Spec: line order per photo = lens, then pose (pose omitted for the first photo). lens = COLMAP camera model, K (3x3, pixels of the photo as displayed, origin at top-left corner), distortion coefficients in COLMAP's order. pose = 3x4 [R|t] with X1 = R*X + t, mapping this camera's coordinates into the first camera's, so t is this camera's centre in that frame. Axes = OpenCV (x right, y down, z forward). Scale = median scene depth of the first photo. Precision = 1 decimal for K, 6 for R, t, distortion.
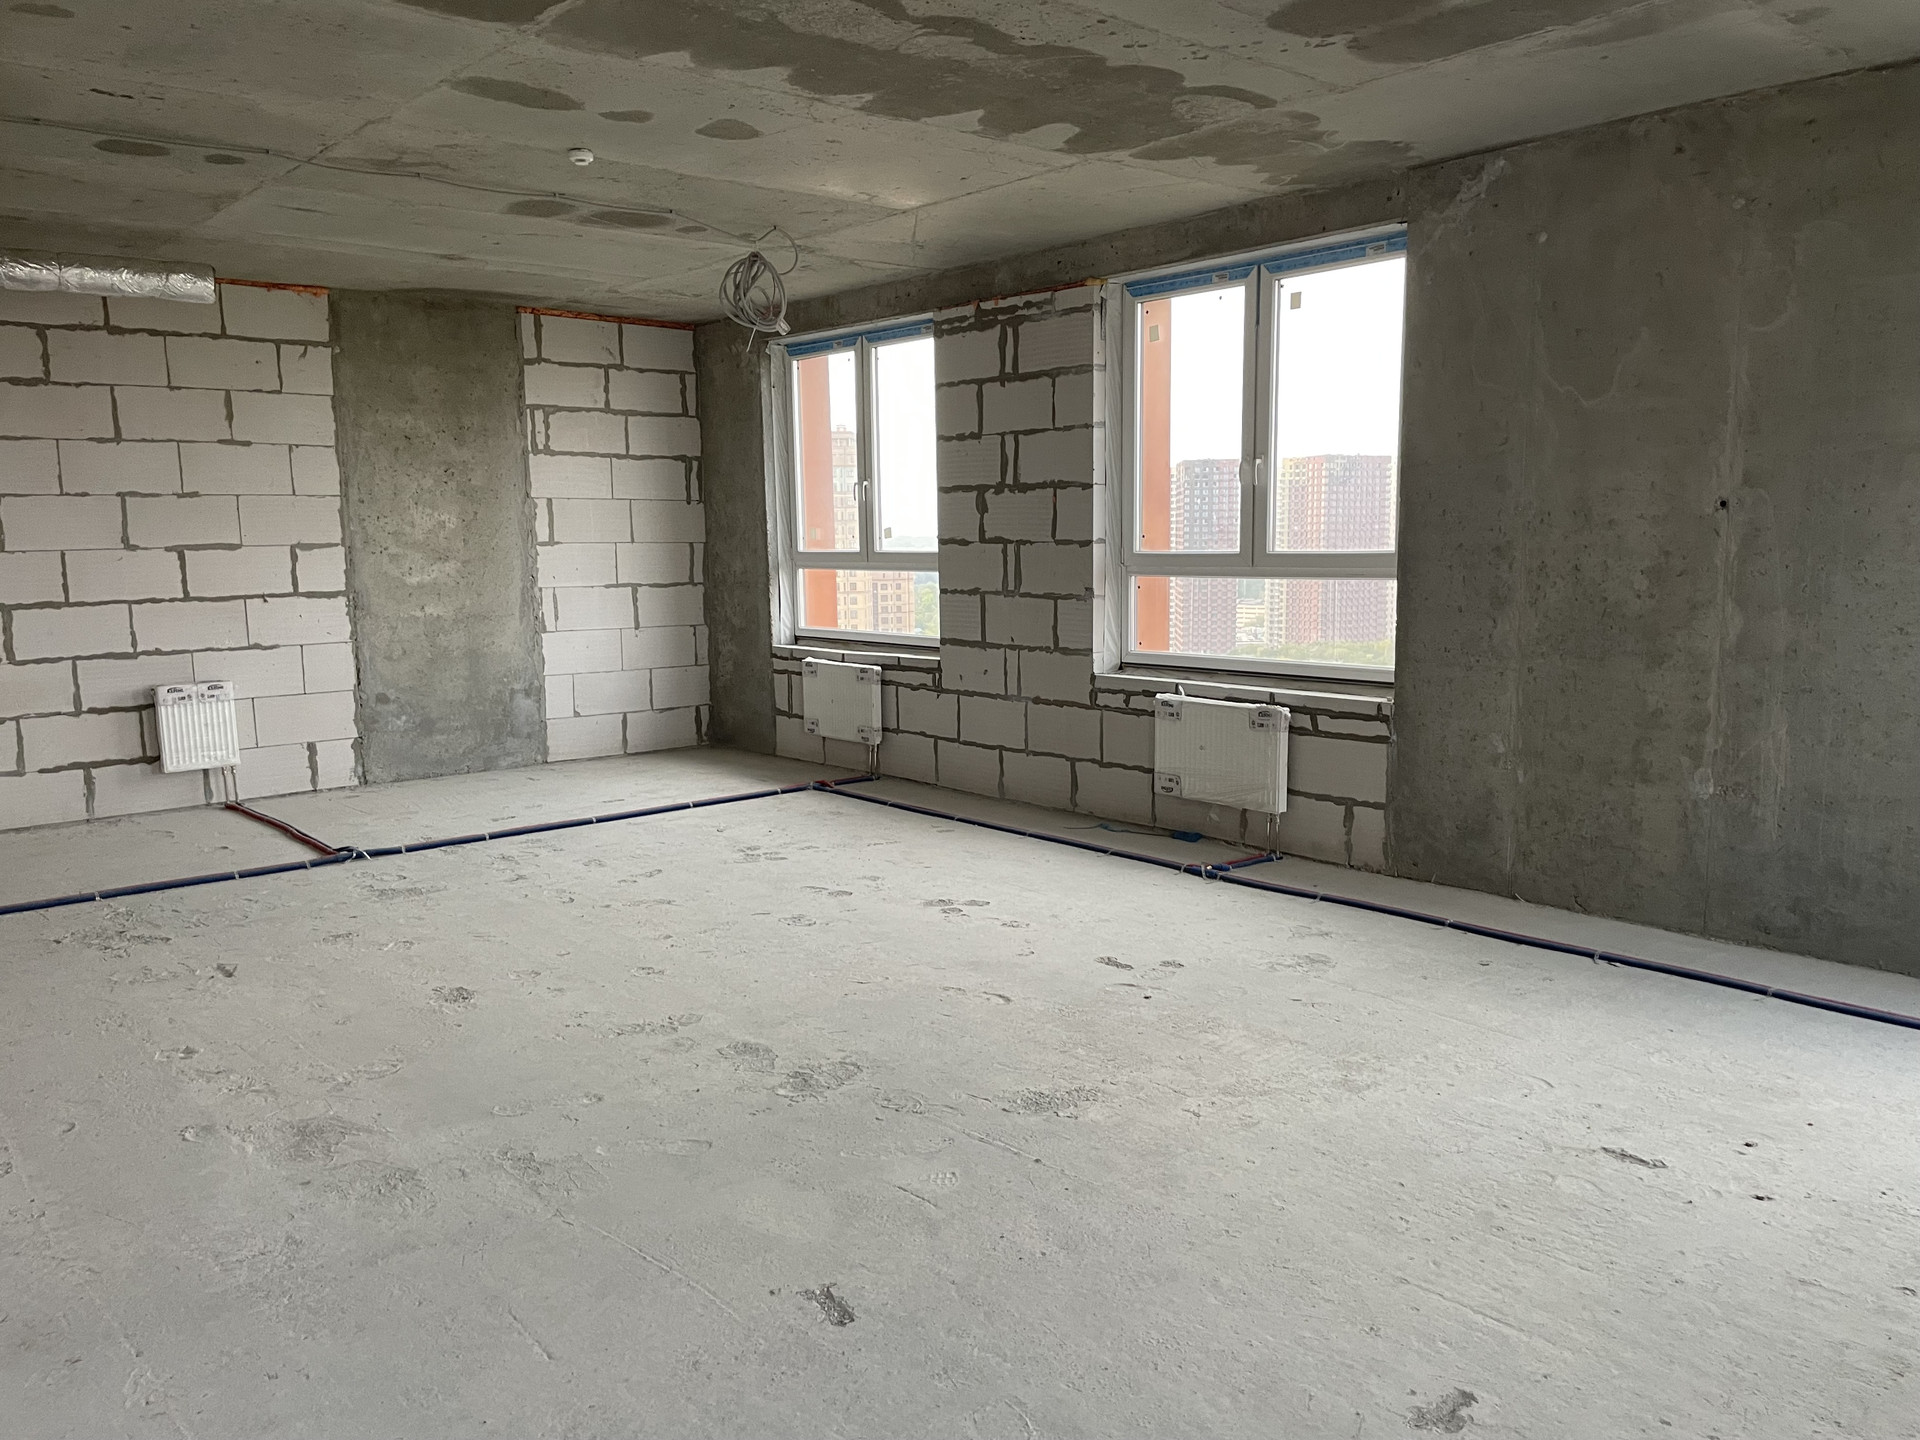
lens RADIAL K [[1456.6, 0, 984.2], [0, 1456.6, 735.6], [0, 0, 1]] dist [0.101709, -0.135737]
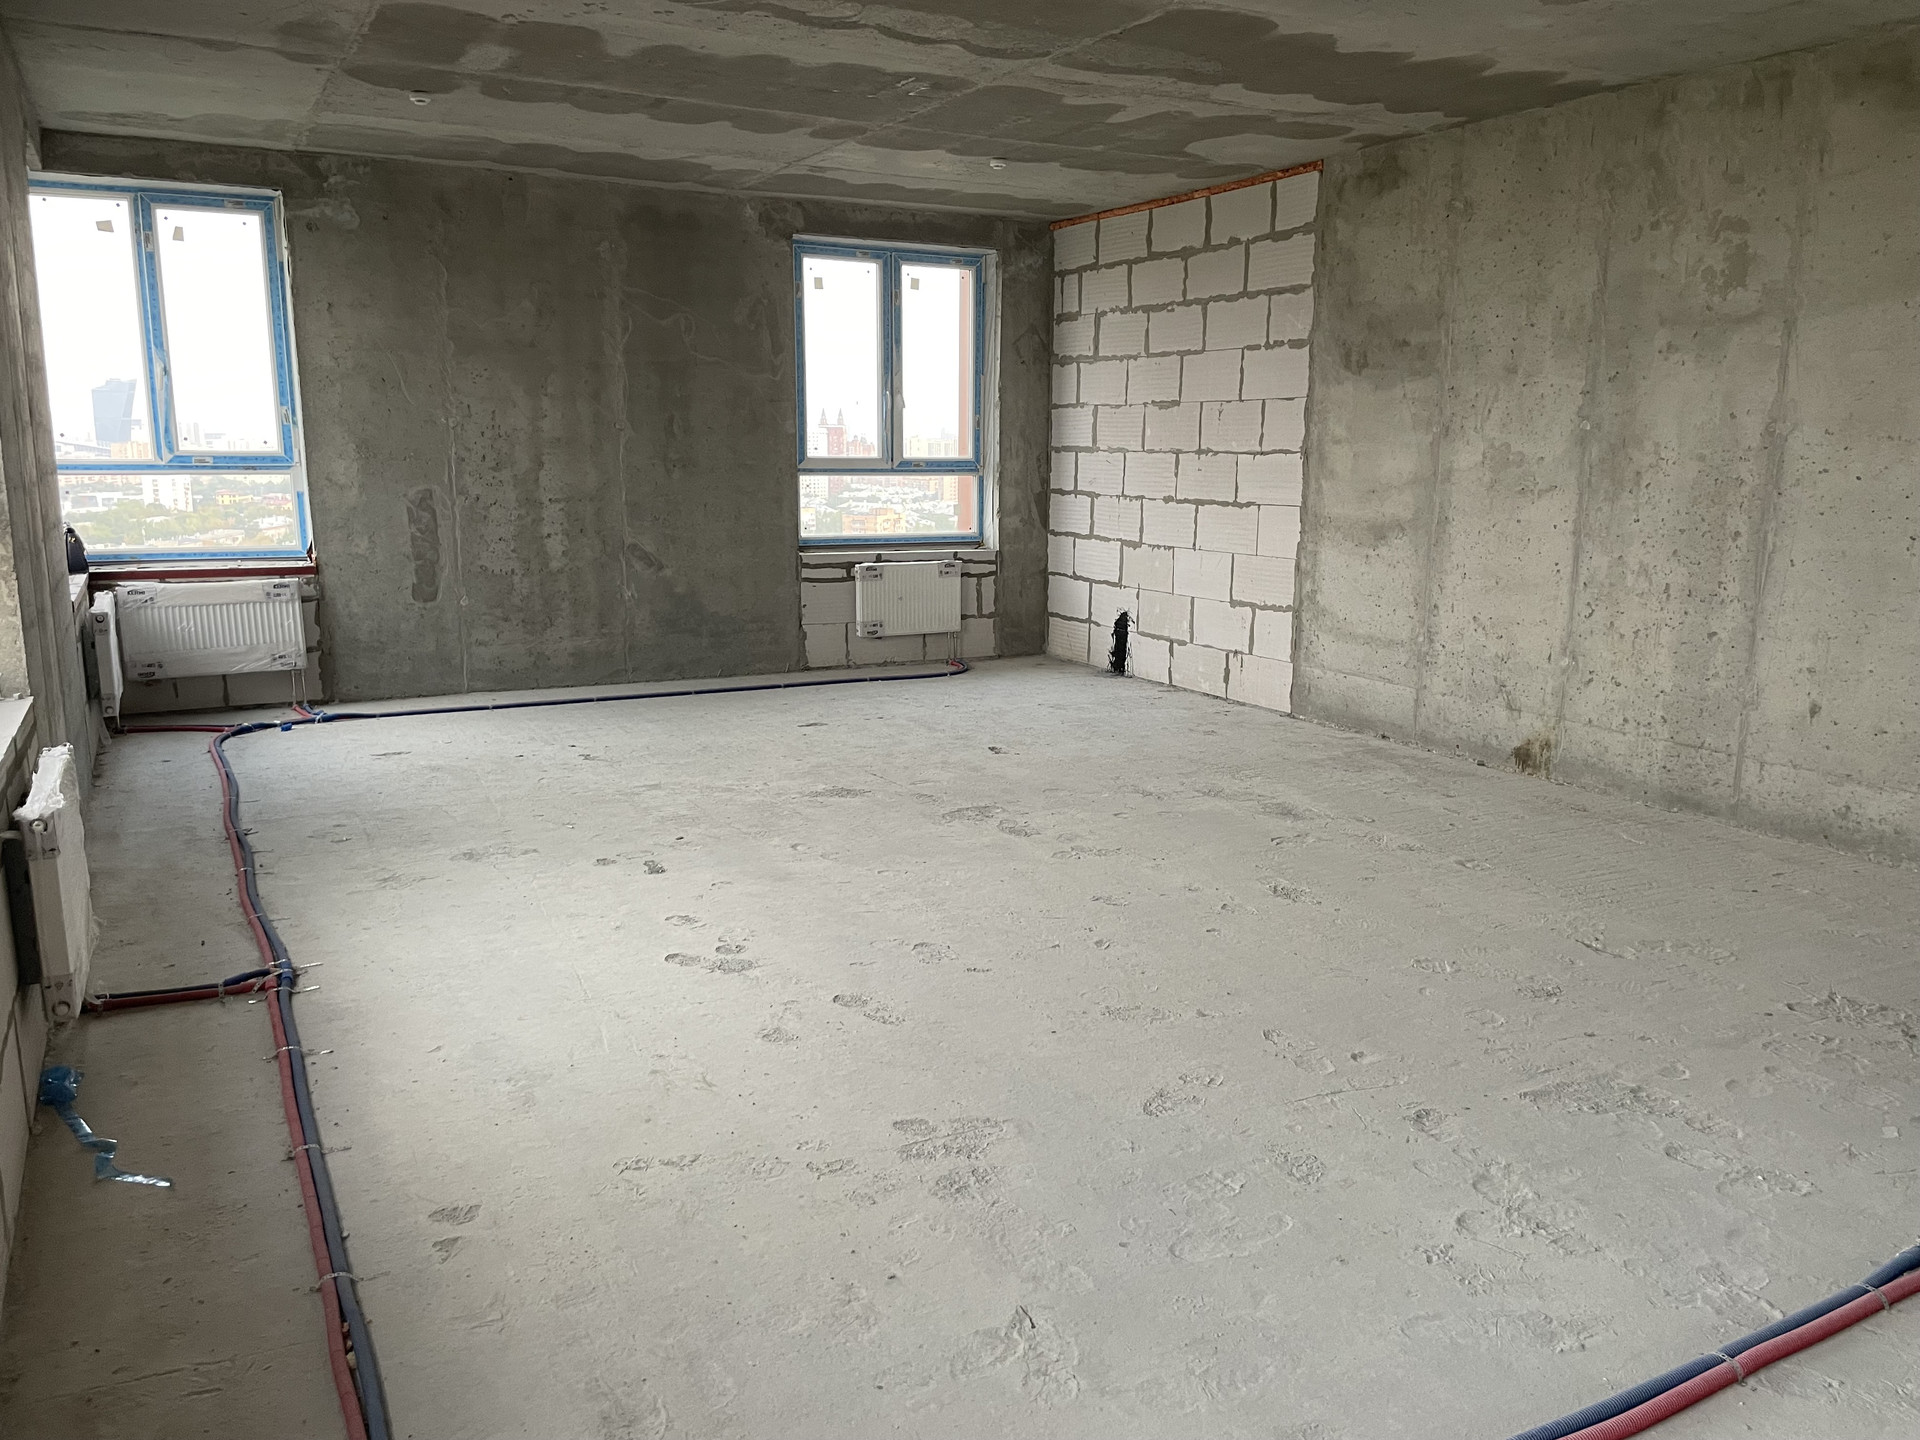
lens RADIAL K [[1456.6, 0, 984.2], [0, 1456.6, 735.6], [0, 0, 1]] dist [0.101709, -0.135737]
pose [[-0.975770, -0.037621, 0.215538, -0.365492], [0.036554, 0.943231, 0.330121, -0.268895], [-0.215722, 0.330001, -0.919001, 1.938491]]
